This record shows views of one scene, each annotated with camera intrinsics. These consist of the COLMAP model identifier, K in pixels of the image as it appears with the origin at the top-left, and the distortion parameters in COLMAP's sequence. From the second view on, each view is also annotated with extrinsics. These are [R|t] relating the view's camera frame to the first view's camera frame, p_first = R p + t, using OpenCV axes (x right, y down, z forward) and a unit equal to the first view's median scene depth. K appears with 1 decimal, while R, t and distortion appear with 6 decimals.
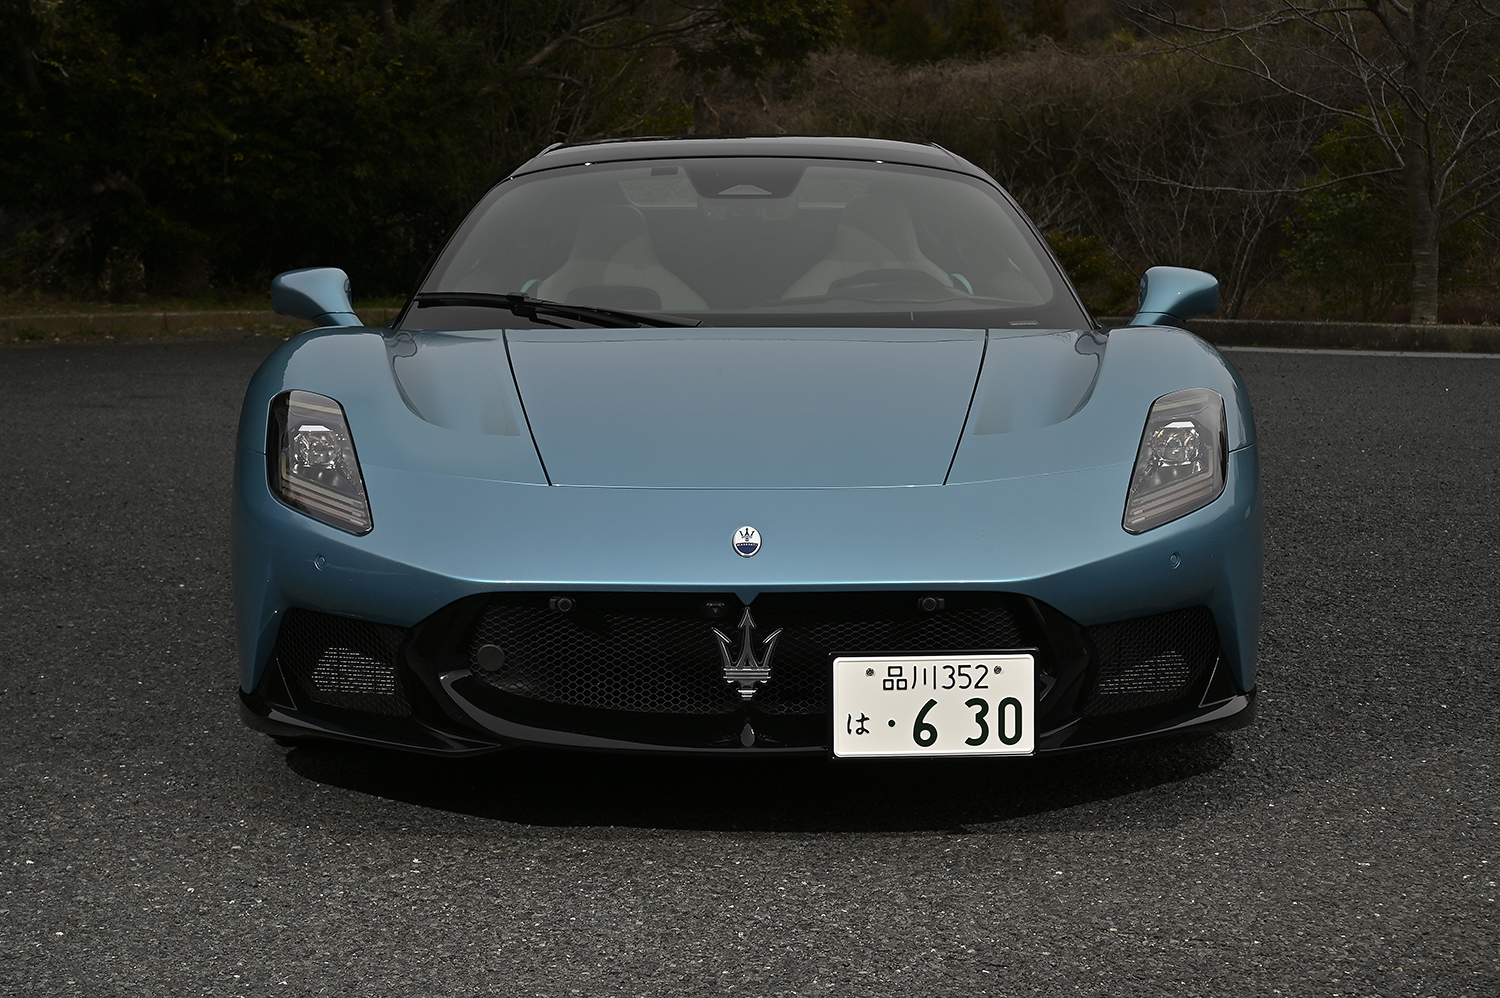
lens RADIAL K [[2668.3, 0, 753.1], [0, 2668.3, 572.9], [0, 0, 1]] dist [0.017359, 0.000000]
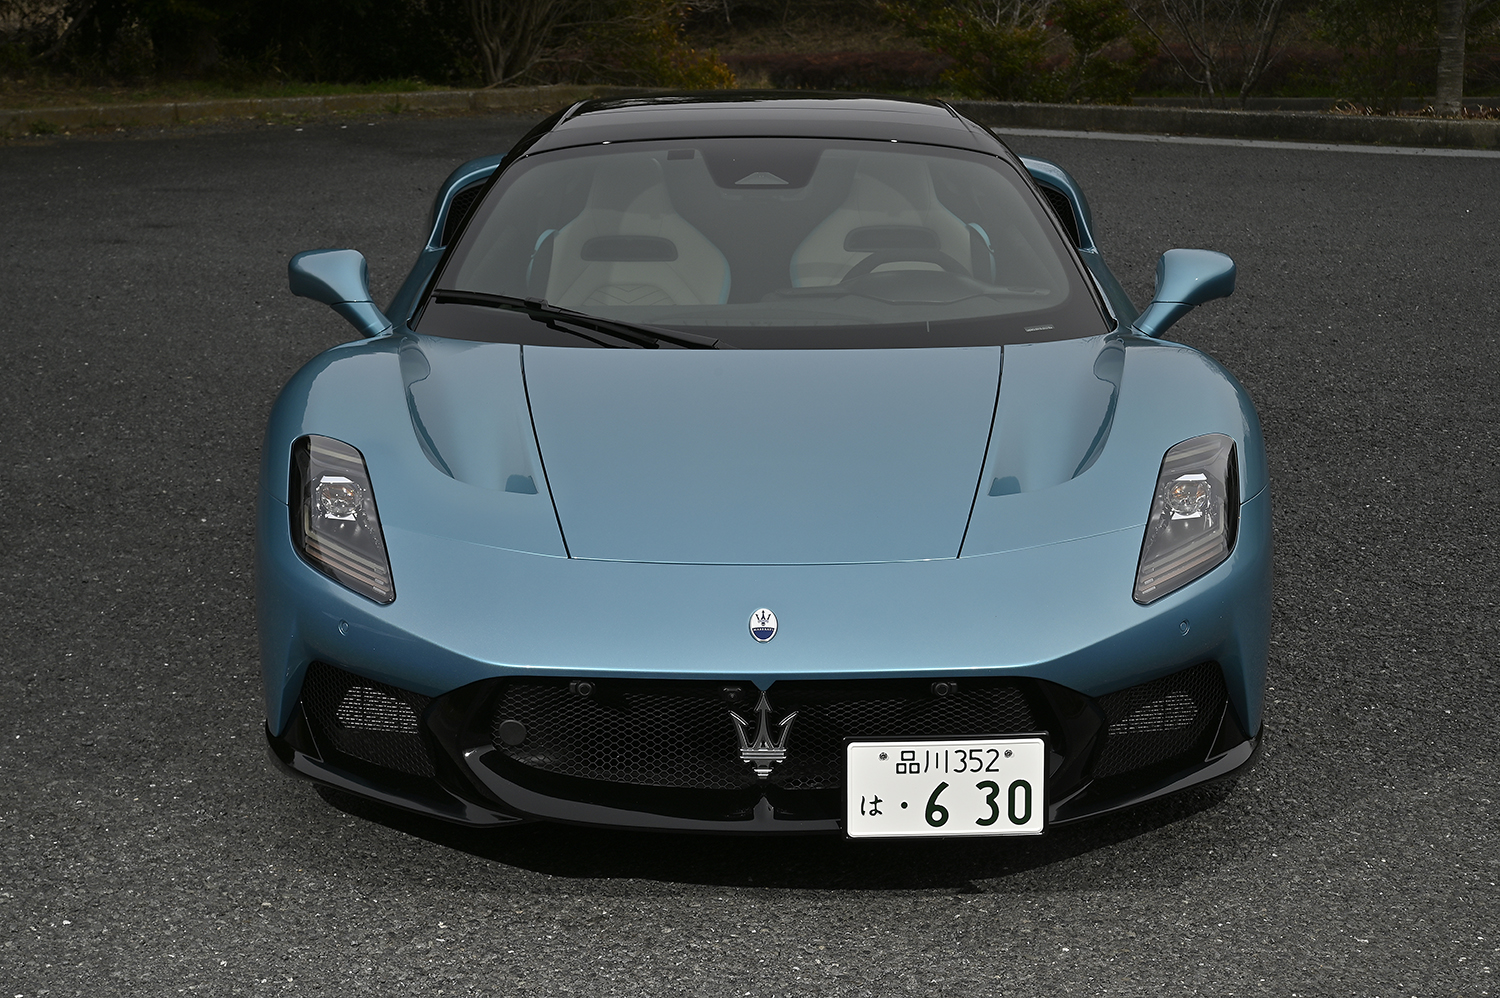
lens RADIAL K [[2668.3, 0, 754.2], [0, 2668.3, 536.5], [0, 0, 1]] dist [0.017359, 0.000000]
pose [[0.999985, 0.002070, -0.005004, -0.000705], [-0.001516, 0.994130, 0.108181, -0.153060], [0.005199, -0.108172, 0.994119, -0.006771]]
